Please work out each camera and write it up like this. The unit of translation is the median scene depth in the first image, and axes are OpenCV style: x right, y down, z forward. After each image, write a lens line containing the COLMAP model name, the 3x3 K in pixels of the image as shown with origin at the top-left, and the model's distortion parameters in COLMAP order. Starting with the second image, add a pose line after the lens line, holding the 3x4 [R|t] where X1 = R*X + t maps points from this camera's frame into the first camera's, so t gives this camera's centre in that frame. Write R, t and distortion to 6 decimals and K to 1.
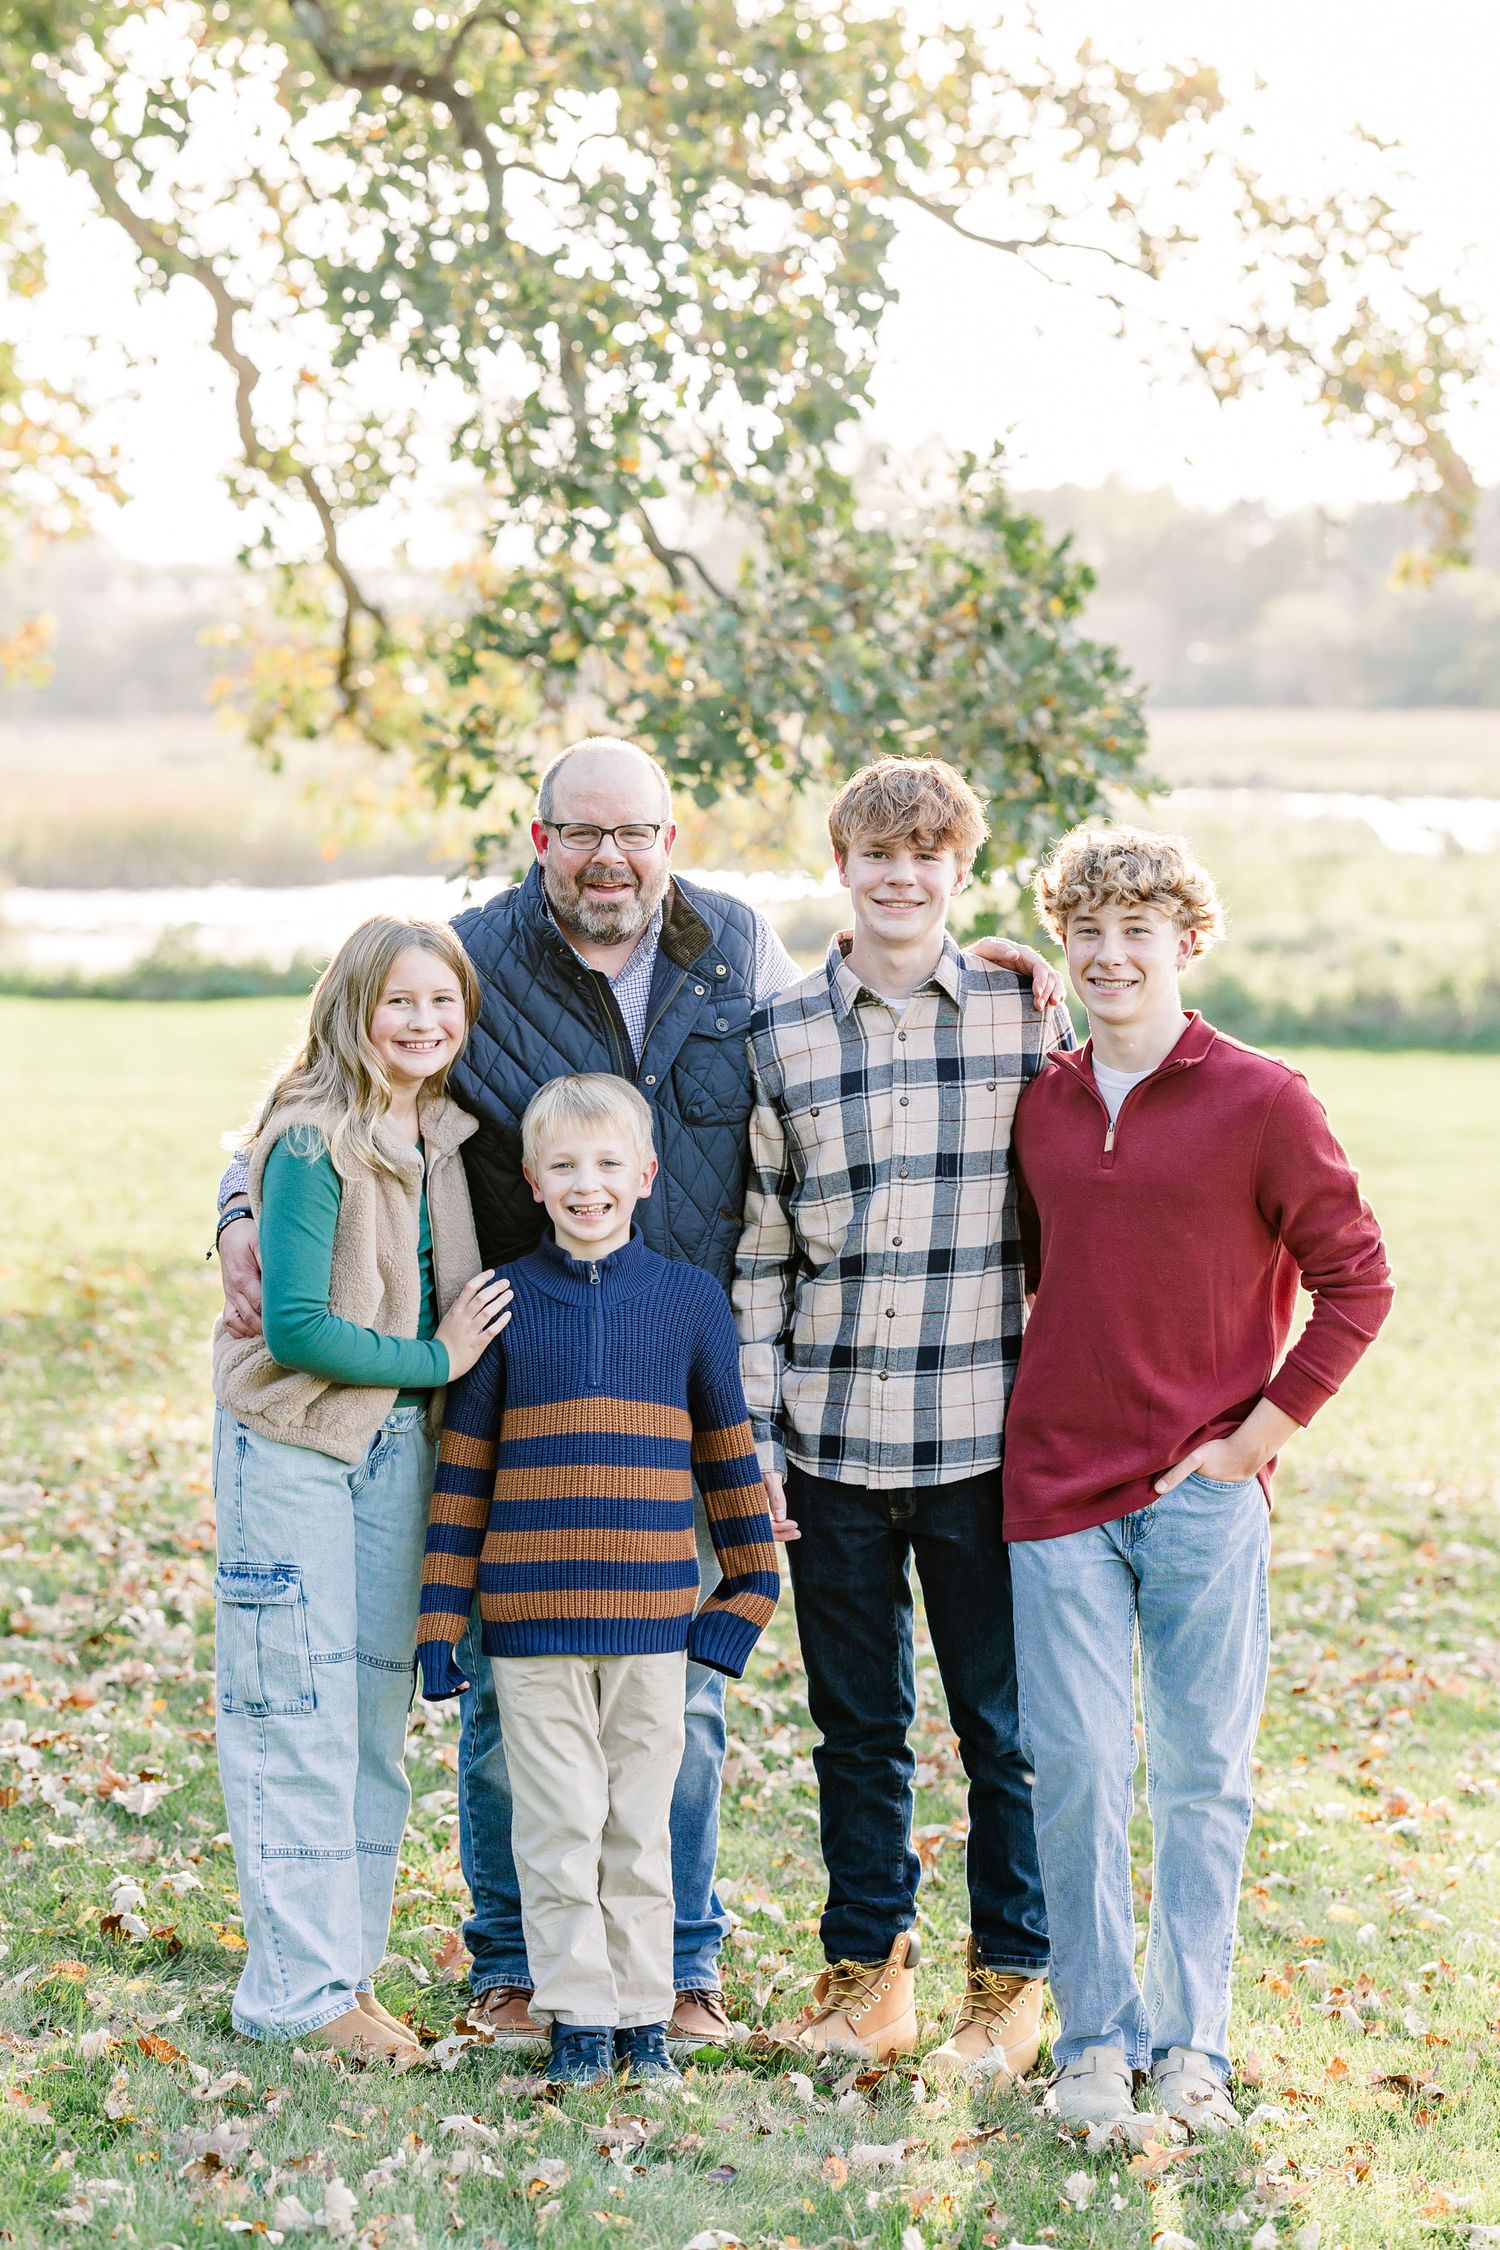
lens RADIAL K [[6662.1, 0, 564.0], [0, 6662.1, 1125.4], [0, 0, 1]] dist [-0.043389, 1.720429]
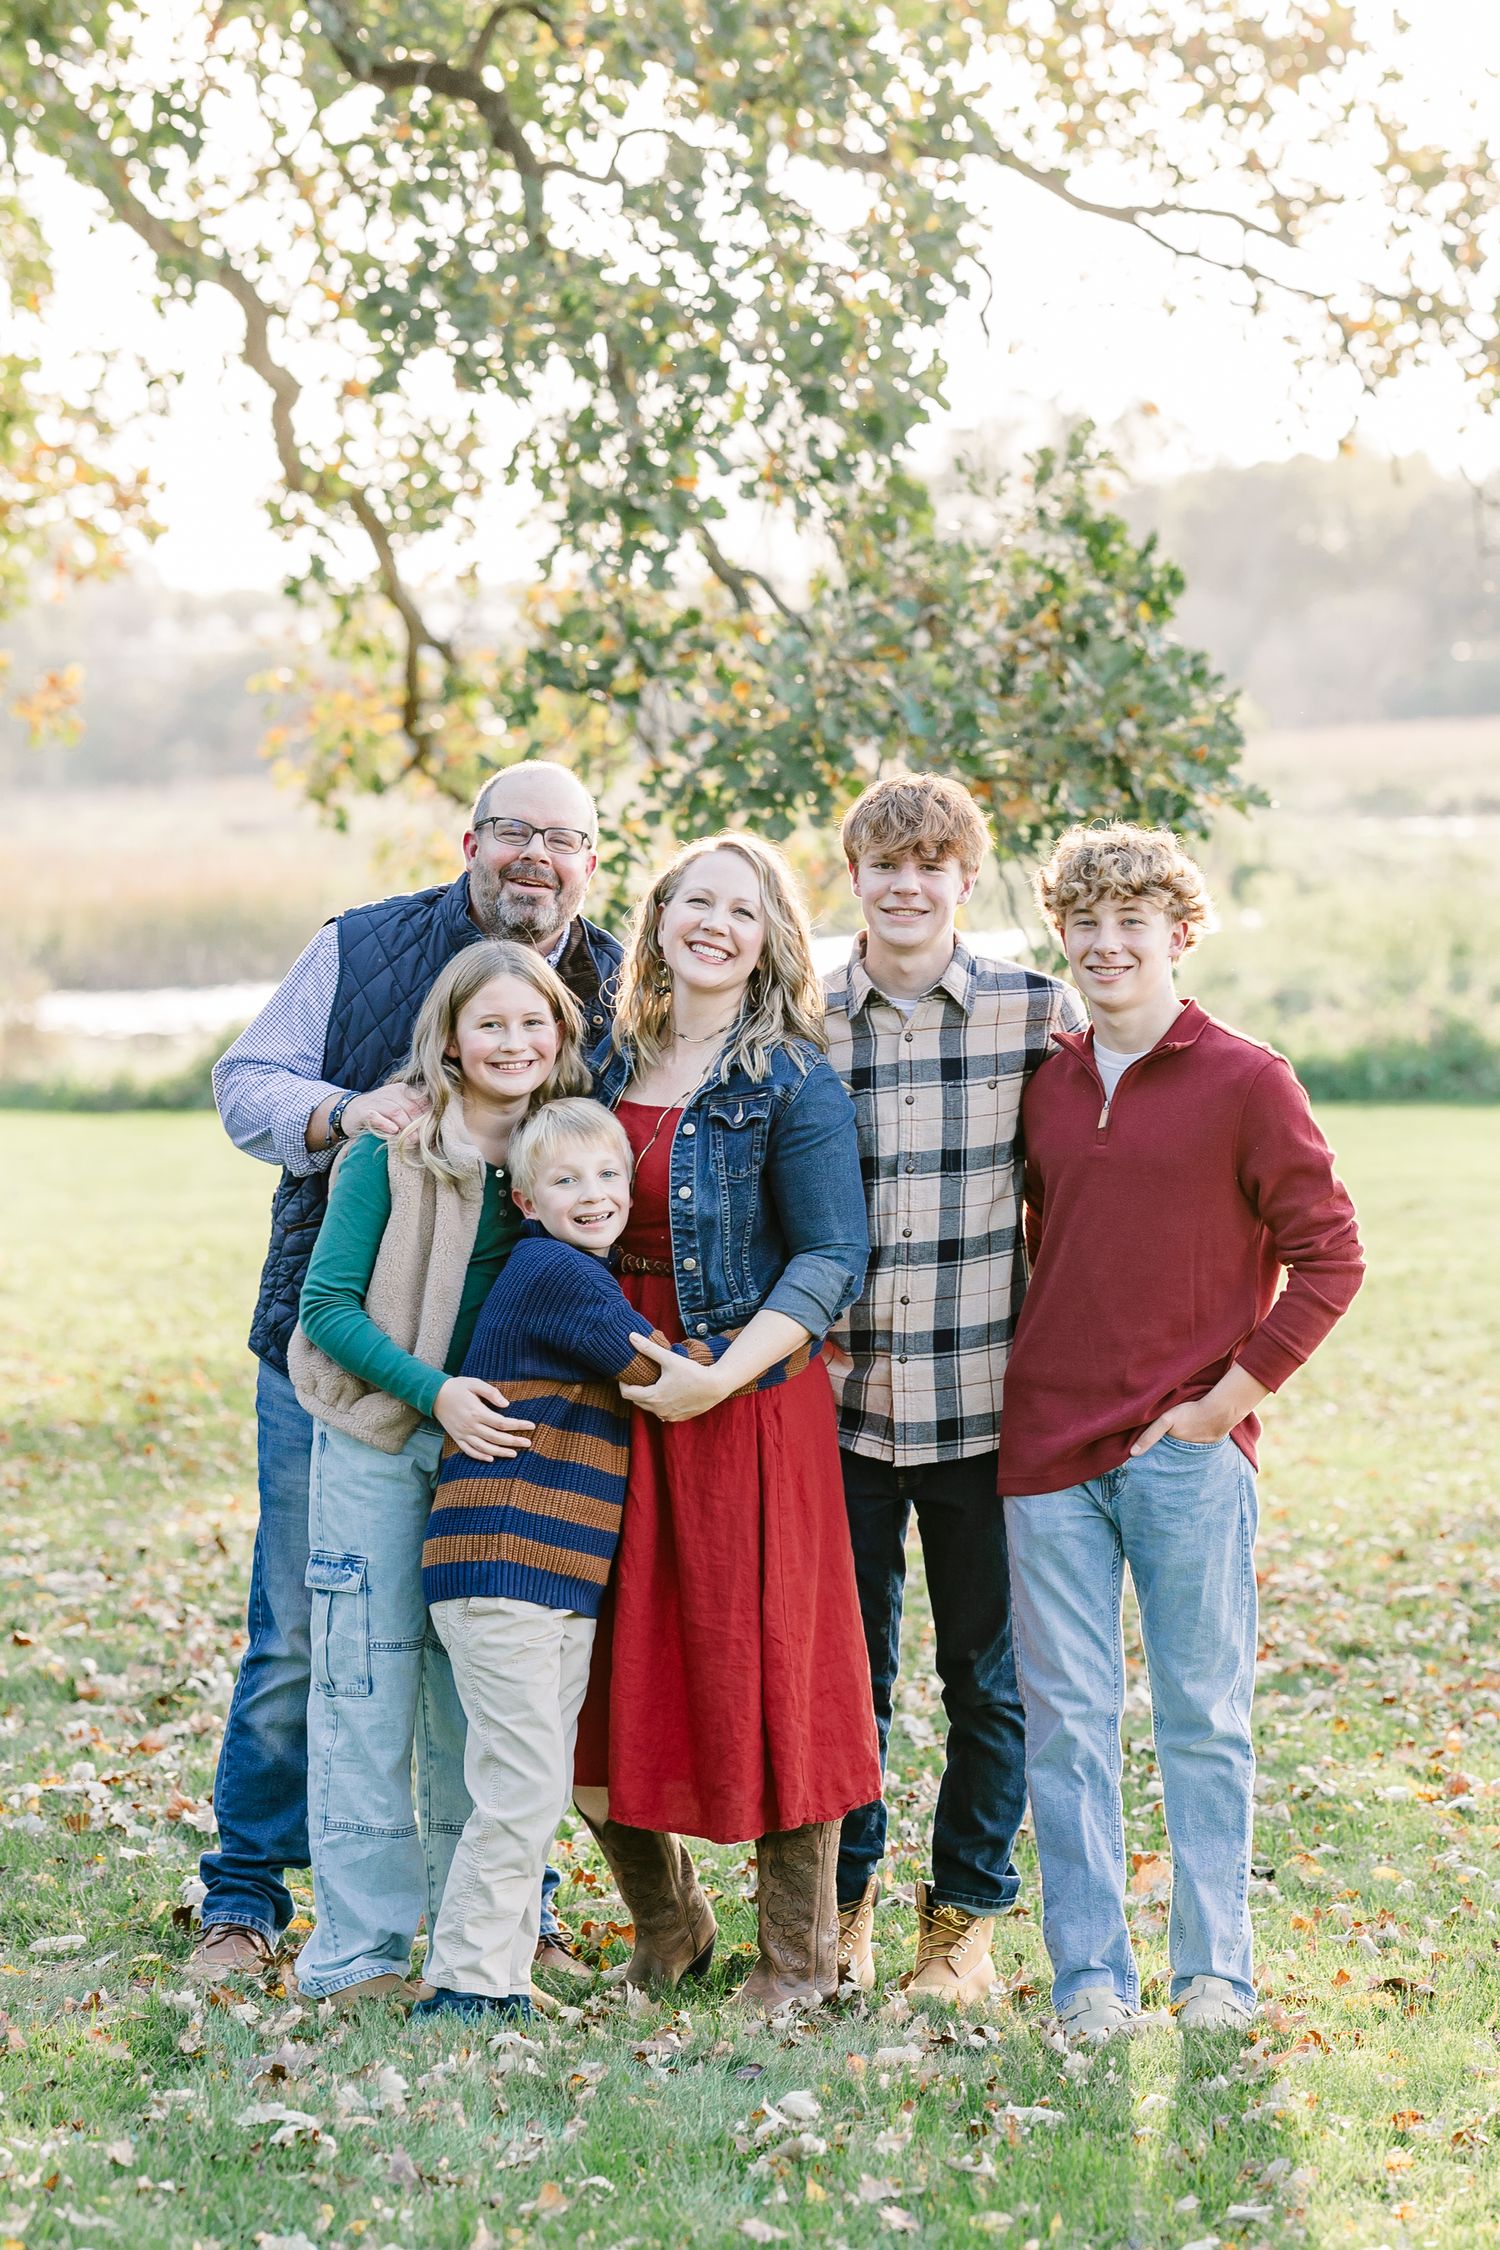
lens RADIAL K [[8160.0, 0, 1266.2], [0, 8160.0, 1124.8], [0, 0, 1]] dist [-0.245515, 6.020952]
pose [[0.996897, -0.044535, 0.064911, 0.012915], [0.045522, 0.998868, -0.013803, 0.011453], [-0.064223, 0.016715, 0.997796, -0.154176]]
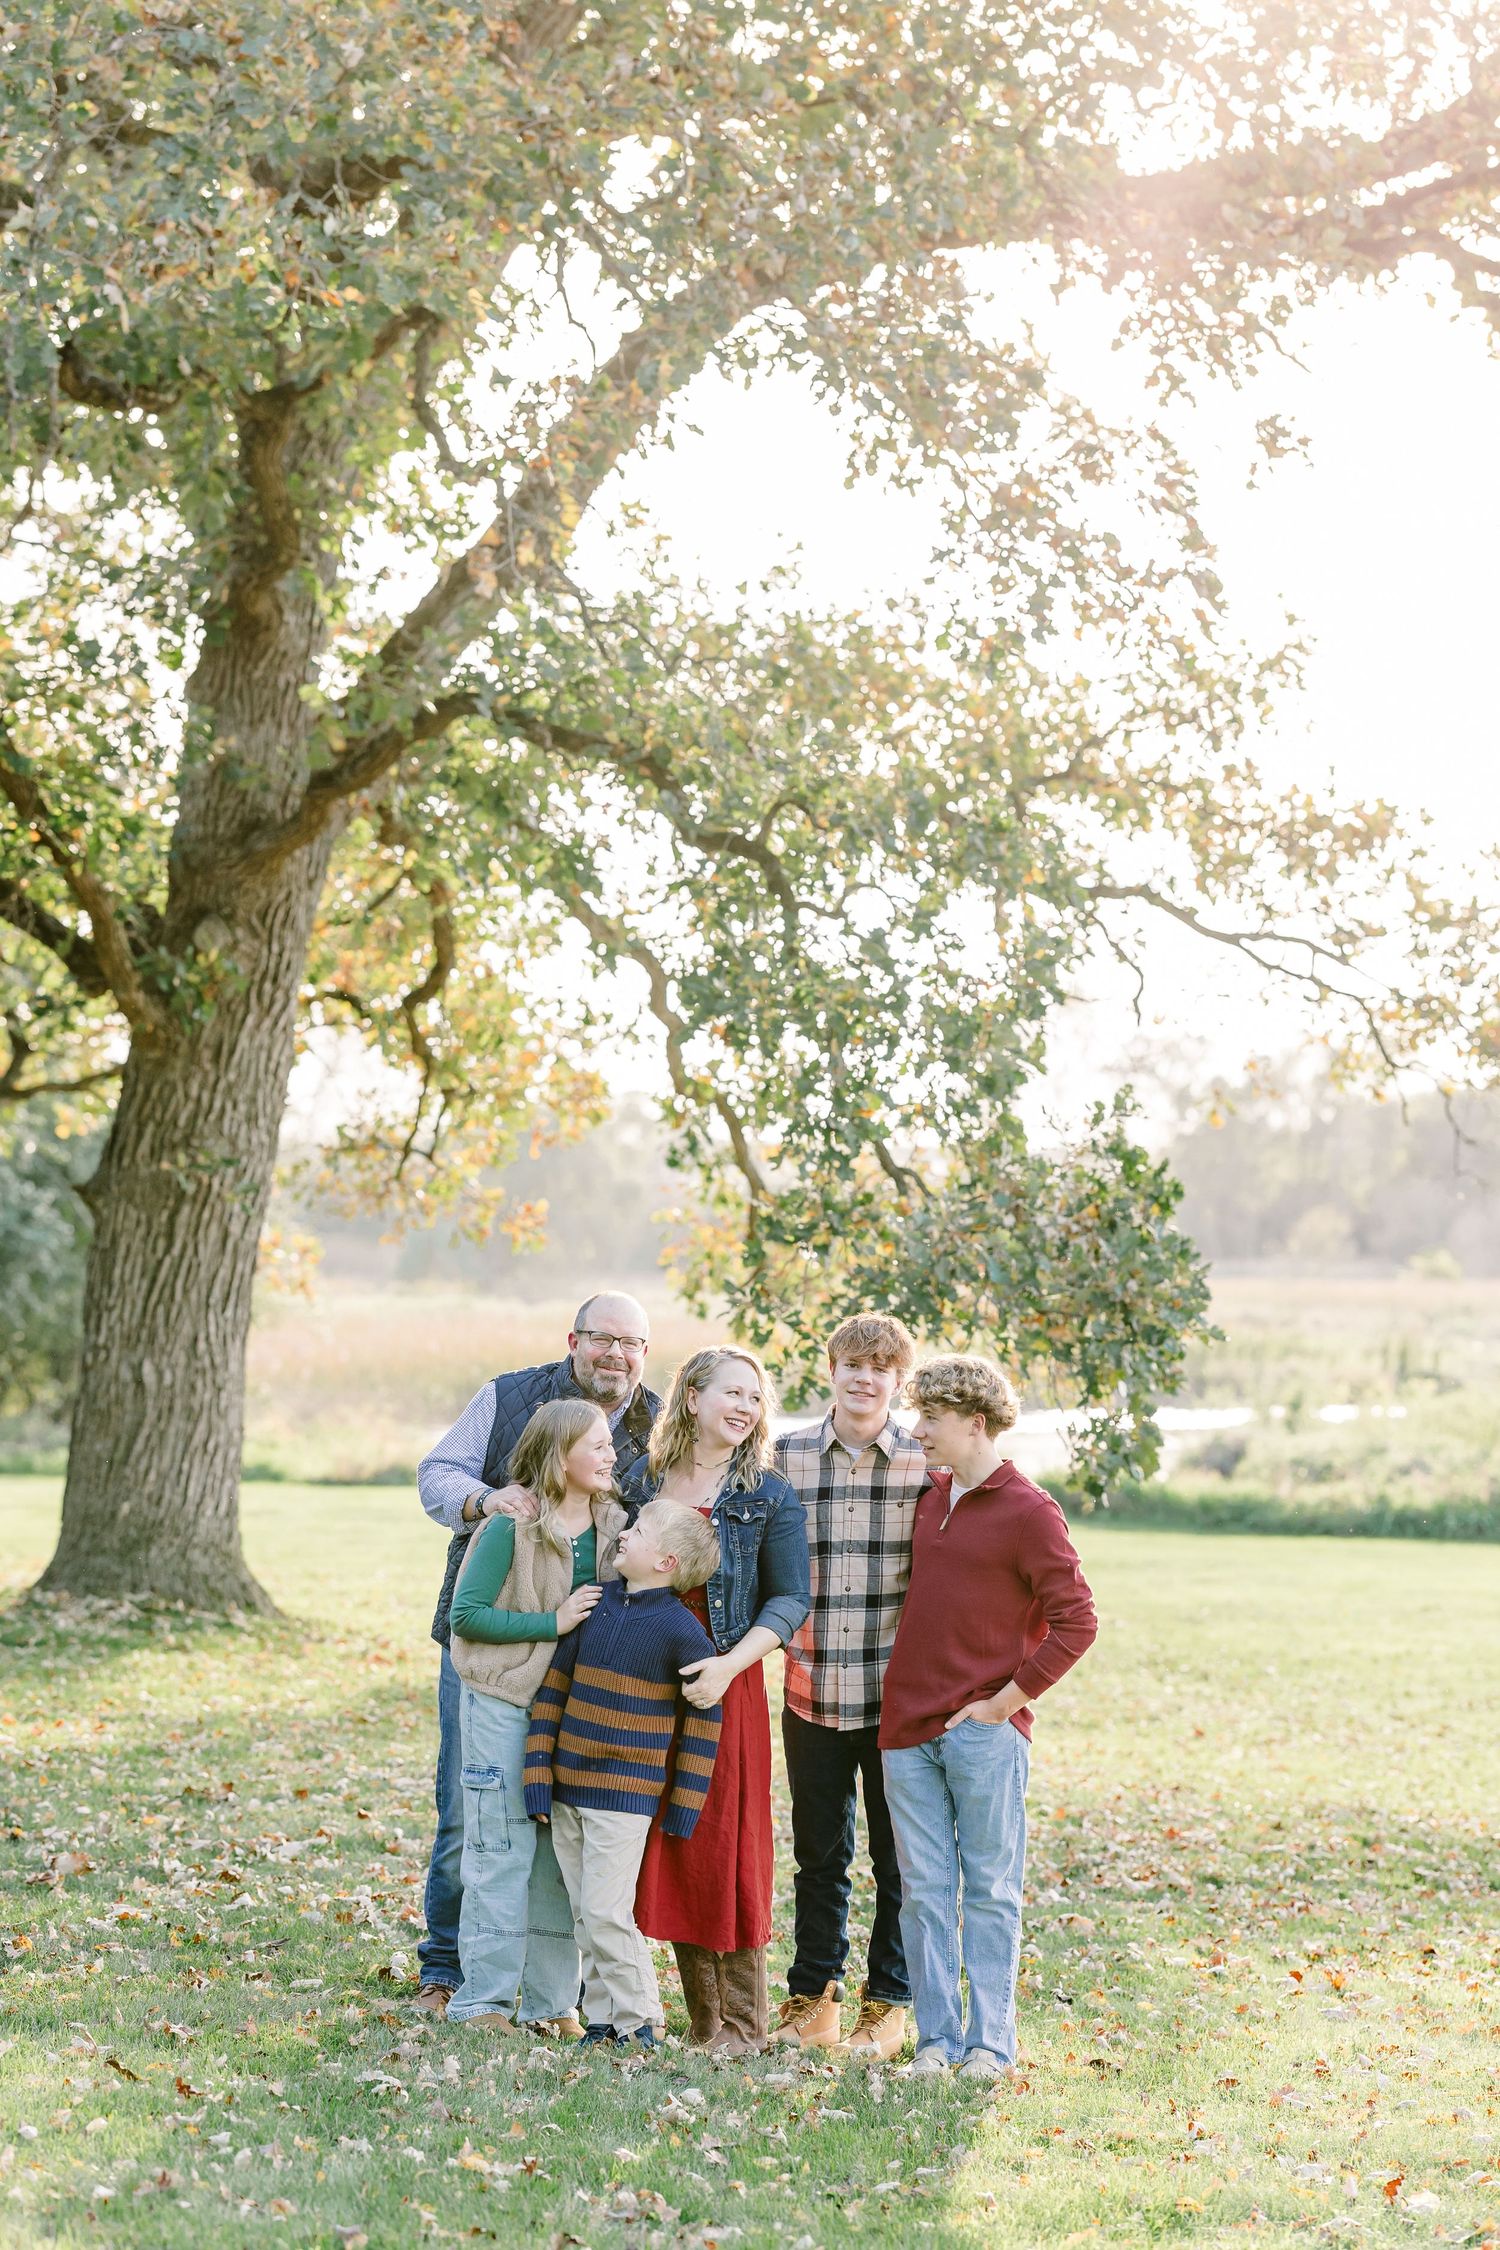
lens RADIAL K [[5830.2, 0, 750.0], [0, 5830.2, 1125.0], [0, 0, 1]] dist [0.019543, -5.525488]
pose [[0.997956, 0.009387, -0.063205, 0.065933], [-0.014811, 0.996194, -0.085894, 0.015214], [0.062159, 0.086655, 0.994297, -0.287414]]
